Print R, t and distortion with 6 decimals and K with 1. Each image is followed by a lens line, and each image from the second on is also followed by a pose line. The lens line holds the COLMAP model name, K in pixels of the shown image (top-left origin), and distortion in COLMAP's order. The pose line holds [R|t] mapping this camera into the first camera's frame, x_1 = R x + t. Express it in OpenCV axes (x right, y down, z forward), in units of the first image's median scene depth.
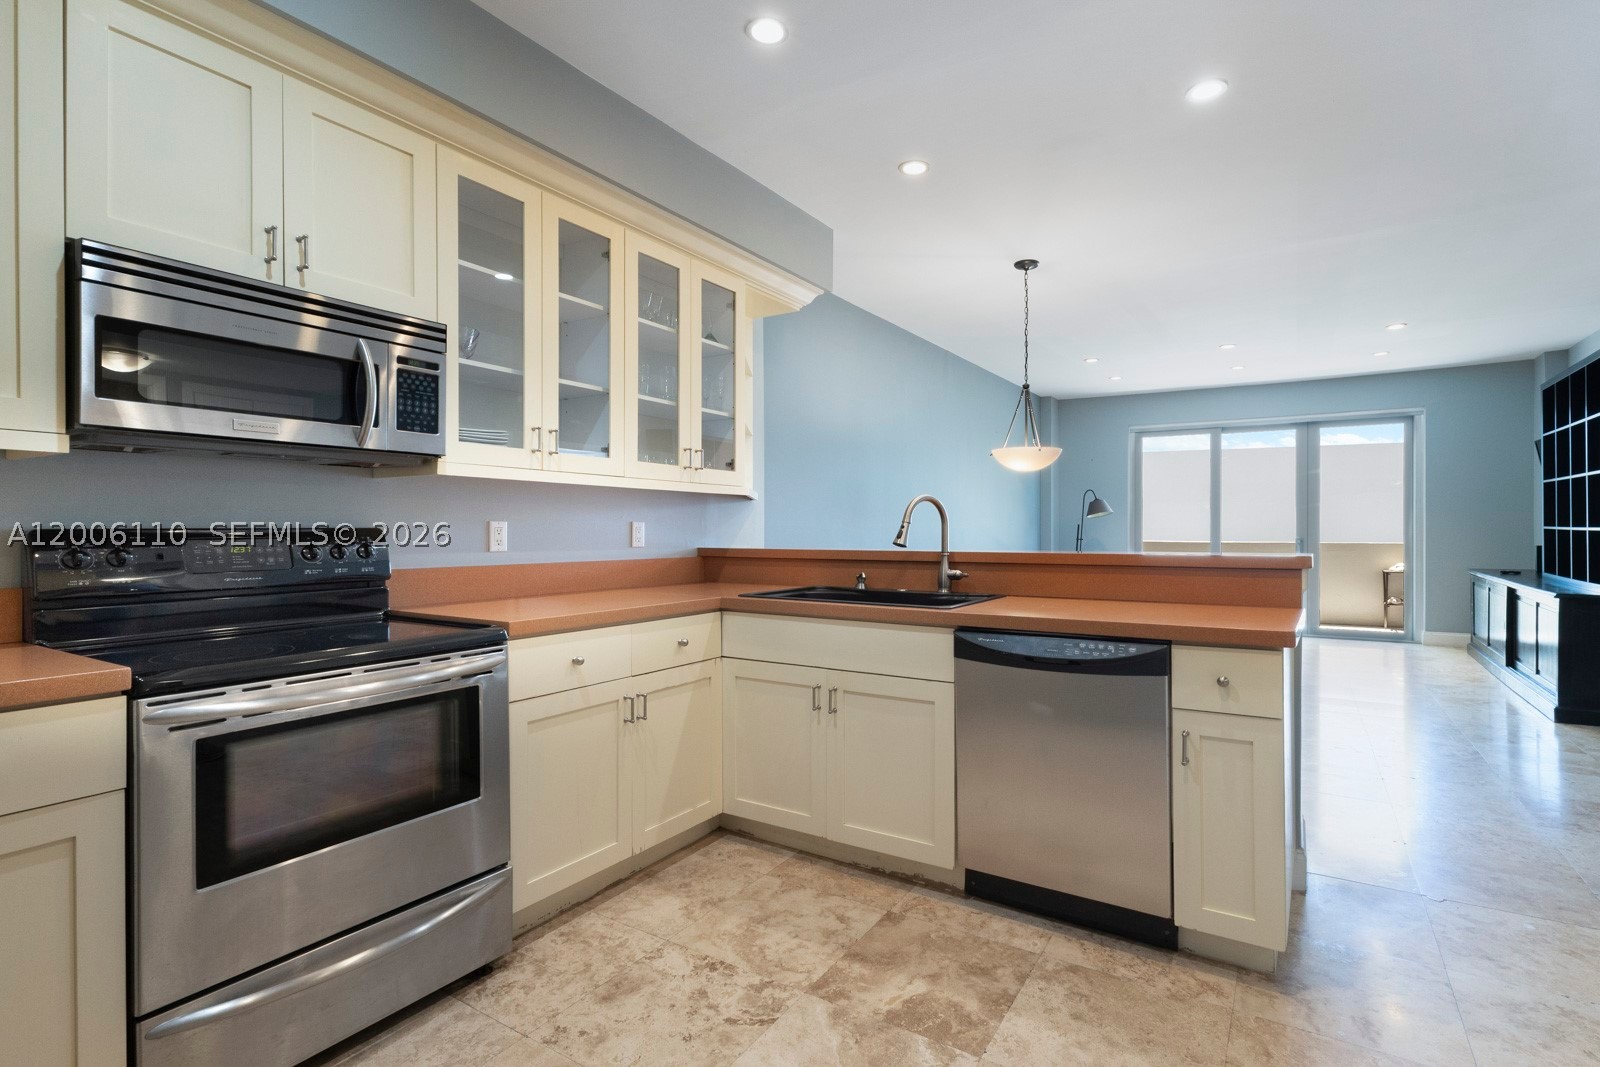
lens RADIAL K [[747.0, 0, 751.8], [0, 747.0, 532.9], [0, 0, 1]] dist [0.000391, -0.000115]
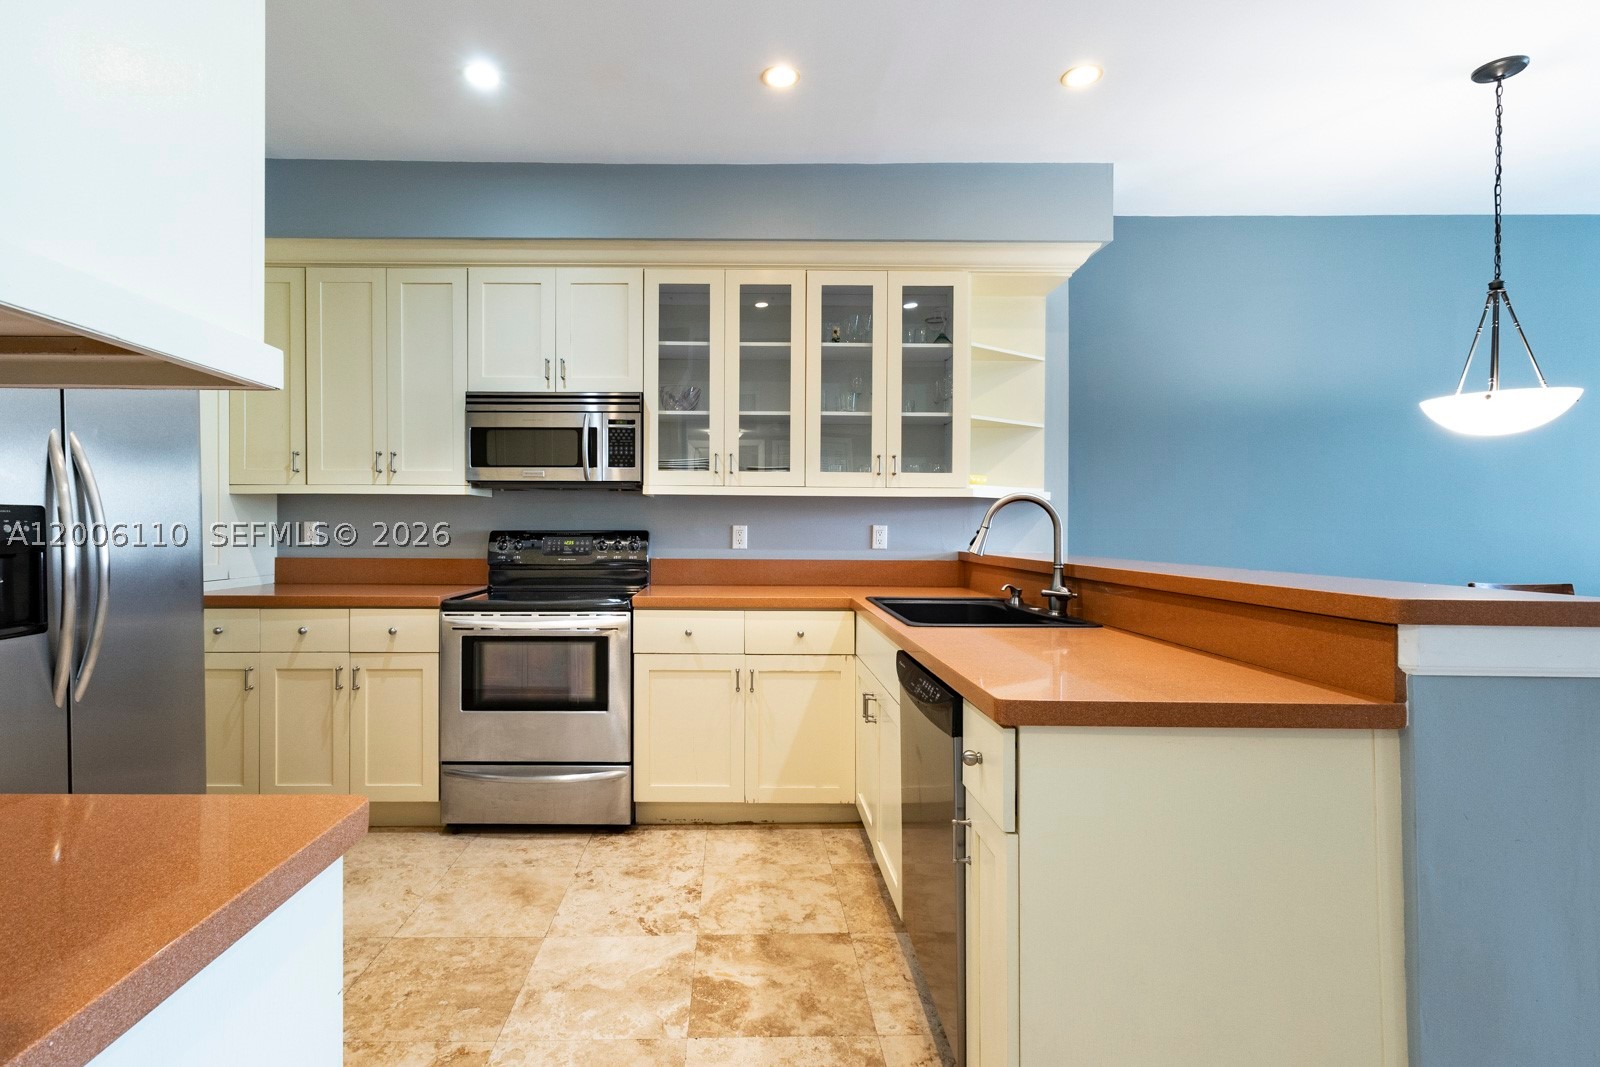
lens RADIAL K [[747.0, 0, 751.8], [0, 747.0, 532.9], [0, 0, 1]] dist [0.000391, -0.000115]
pose [[0.547608, 0.008291, -0.836694, 0.954030], [-0.007811, 0.999958, 0.004796, -0.011066], [0.836699, 0.003909, 0.547649, 0.385726]]
